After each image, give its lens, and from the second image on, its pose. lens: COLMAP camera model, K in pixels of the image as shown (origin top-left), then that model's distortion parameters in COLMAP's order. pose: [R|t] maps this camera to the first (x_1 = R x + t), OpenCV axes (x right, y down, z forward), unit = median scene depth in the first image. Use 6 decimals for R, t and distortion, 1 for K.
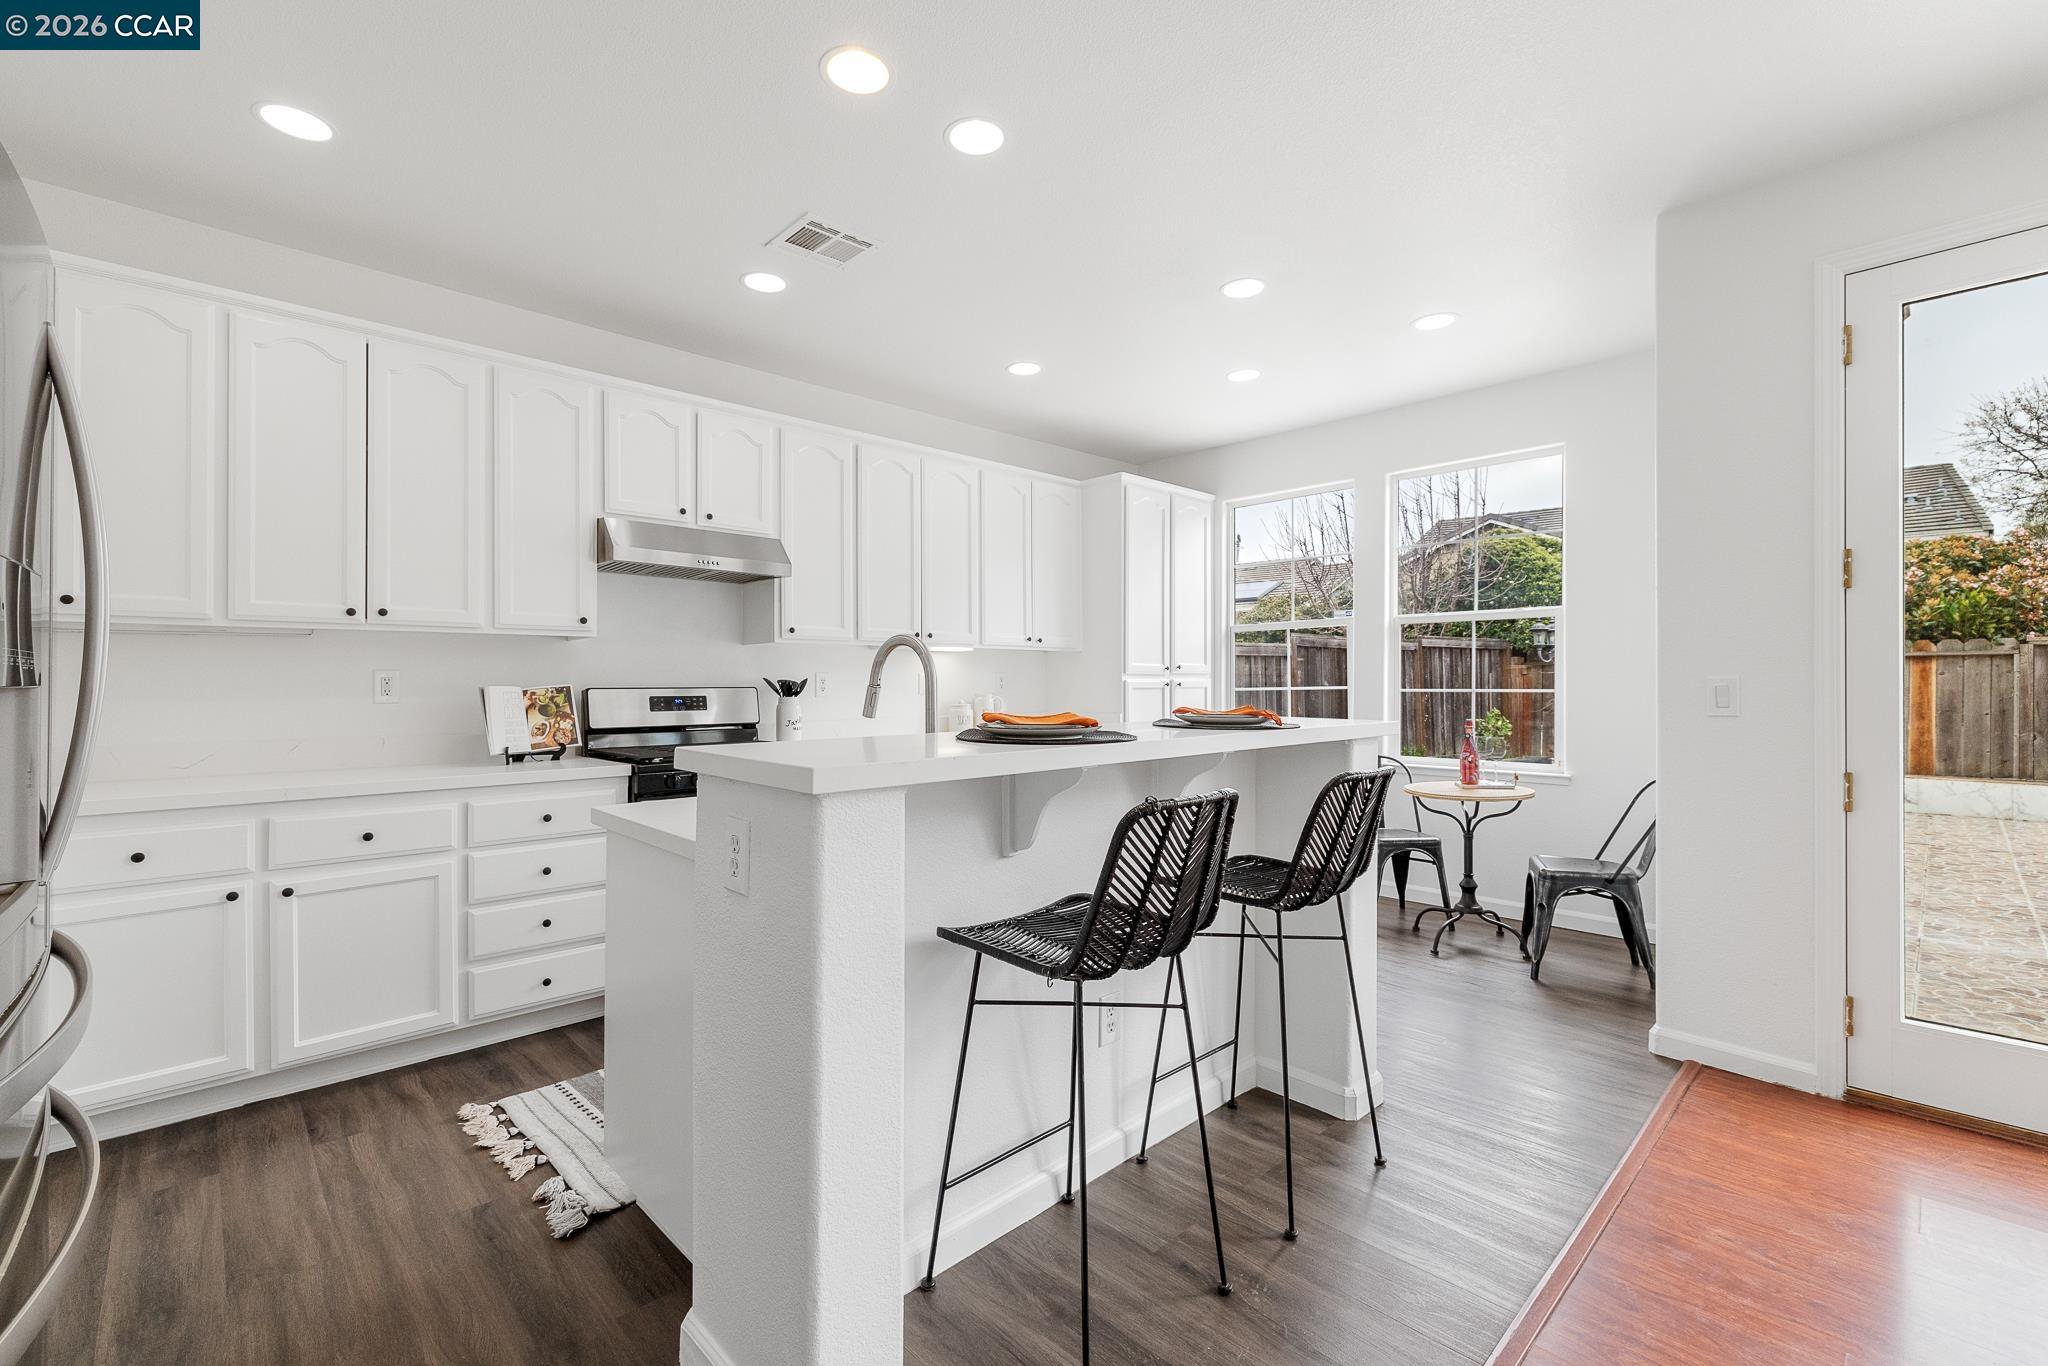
lens RADIAL K [[889.9, 0, 1040.4], [0, 889.9, 672.7], [0, 0, 1]] dist [-0.004988, 0.001112]
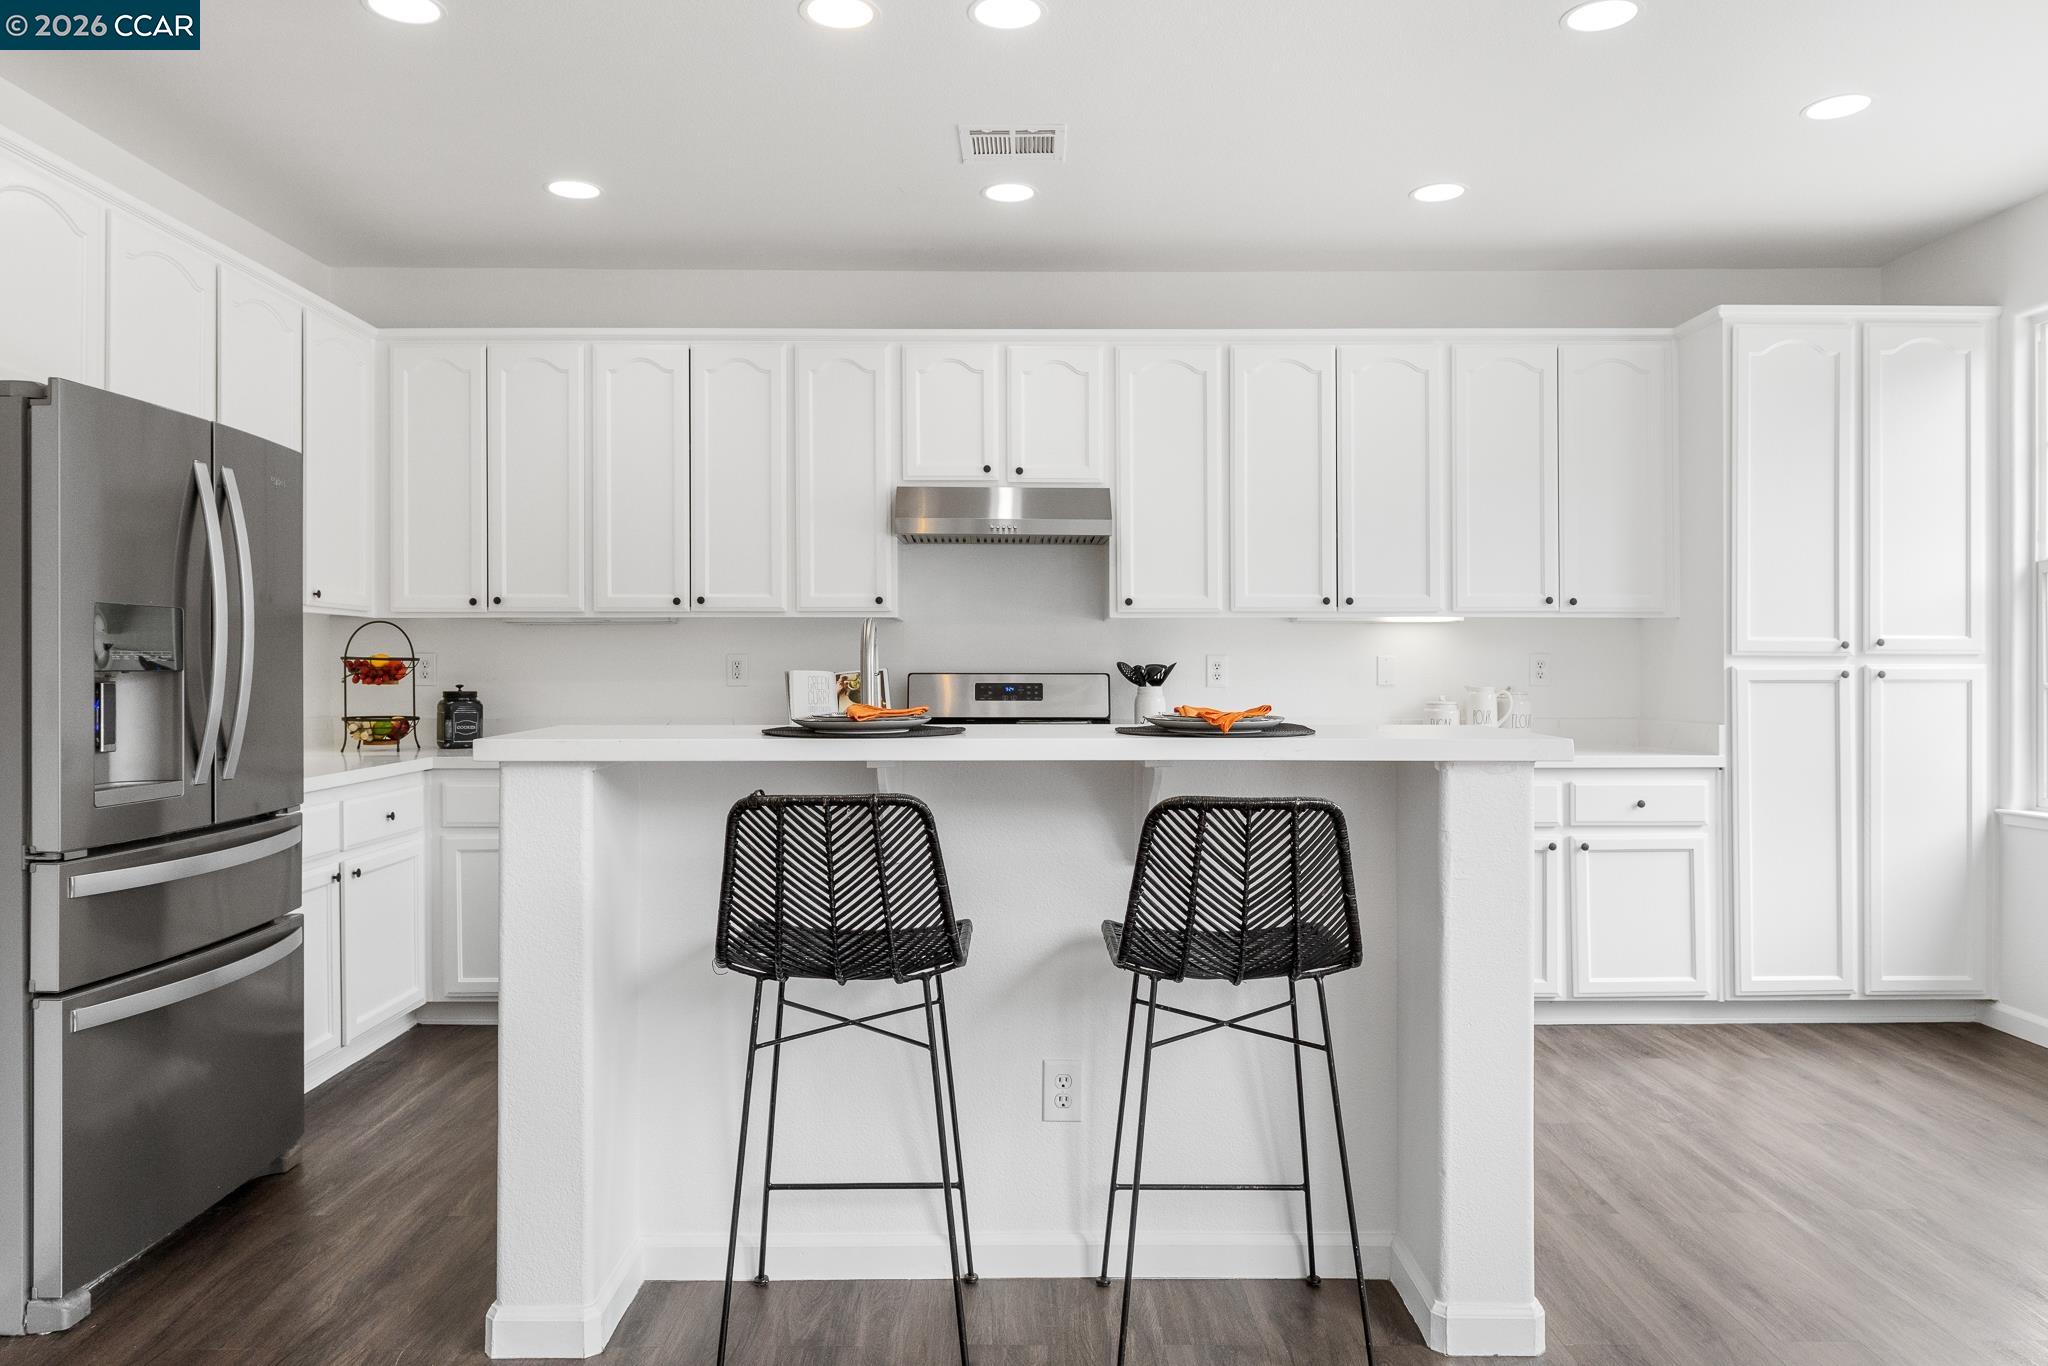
lens RADIAL K [[1381.4, 0, 1005.0], [0, 1381.4, 662.2], [0, 0, 1]] dist [0.014805, -0.022907]
pose [[0.719238, 0.001922, -0.694761, 0.555575], [0.003047, 0.999978, 0.005921, -0.001793], [0.694757, -0.006375, 0.719216, 0.049242]]
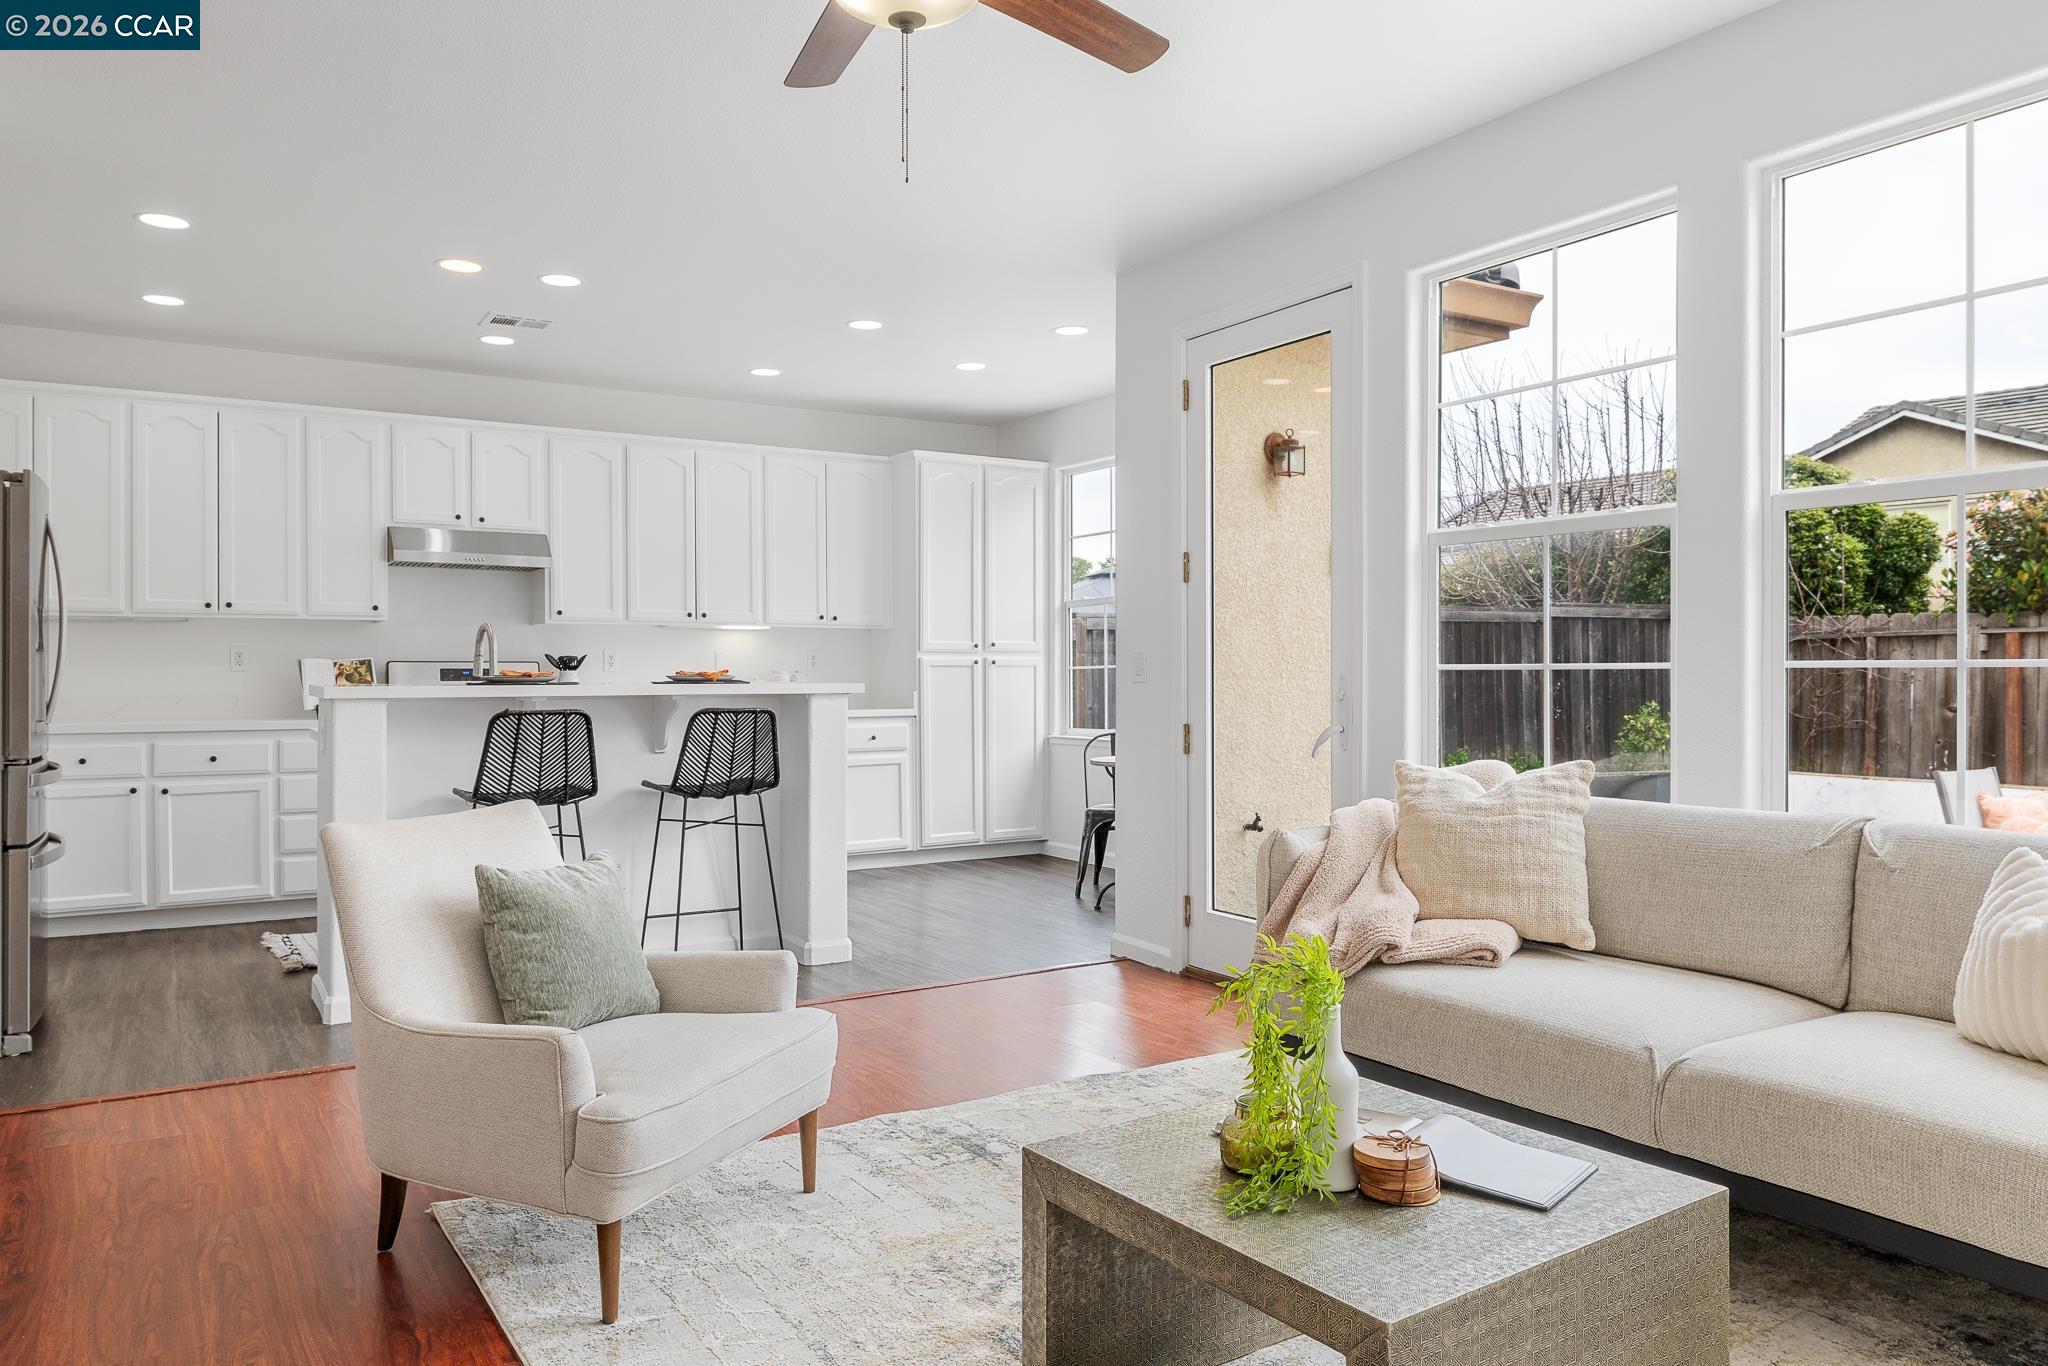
lens RADIAL K [[1381.4, 0, 1002.9], [0, 1381.4, 664.7], [0, 0, 1]] dist [0.014805, -0.022907]
pose [[0.976708, 0.001214, -0.214567, 0.760197], [-0.000223, 0.999989, 0.004646, 0.013057], [0.214571, -0.004490, 0.976698, -0.721420]]
